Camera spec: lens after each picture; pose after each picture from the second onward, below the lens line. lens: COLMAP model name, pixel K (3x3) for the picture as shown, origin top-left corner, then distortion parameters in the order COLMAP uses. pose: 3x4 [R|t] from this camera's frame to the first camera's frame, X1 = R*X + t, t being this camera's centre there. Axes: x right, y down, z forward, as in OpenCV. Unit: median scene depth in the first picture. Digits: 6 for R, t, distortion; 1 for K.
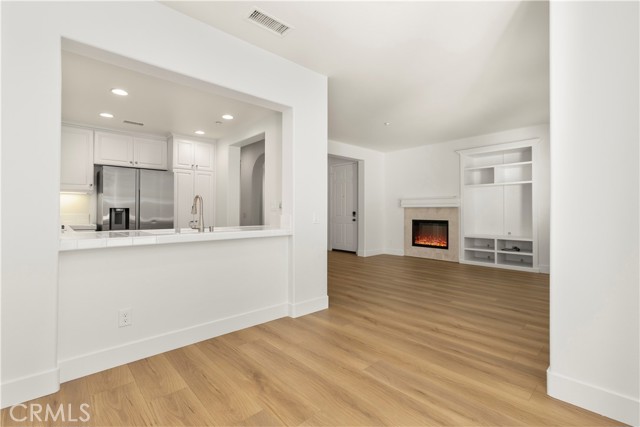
lens RADIAL K [[293.5, 0, 319.3], [0, 293.5, 211.0], [0, 0, 1]] dist [-0.010341, -0.000087]
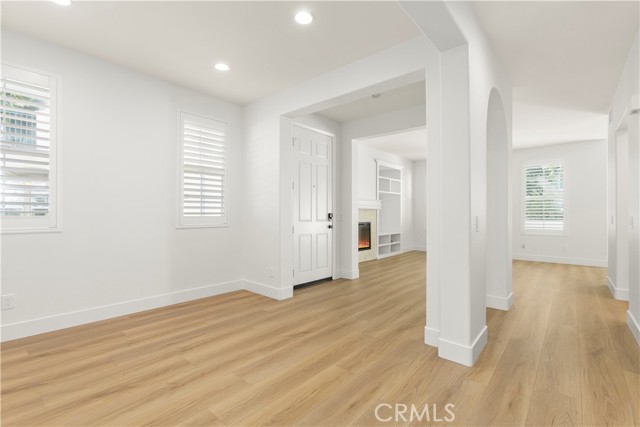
lens RADIAL K [[293.5, 0, 321.8], [0, 293.5, 210.2], [0, 0, 1]] dist [-0.010341, -0.000087]
pose [[-0.125419, 0.010846, 0.992045, -0.587498], [-0.005221, 0.999919, -0.011592, 0.002847], [-0.992090, -0.006634, -0.125352, 1.294544]]
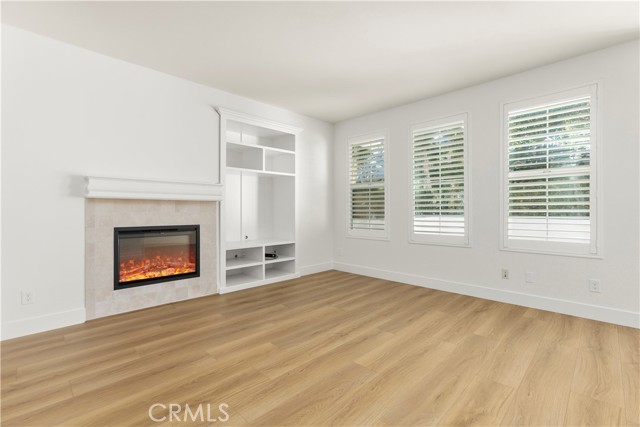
lens RADIAL K [[293.5, 0, 317.6], [0, 293.5, 210.4], [0, 0, 1]] dist [-0.010341, -0.000087]
pose [[-0.051696, 0.001983, 0.998661, -0.127111], [-0.001057, 0.999997, -0.002041, 0.006060], [-0.998662, -0.001161, -0.051694, 0.793802]]
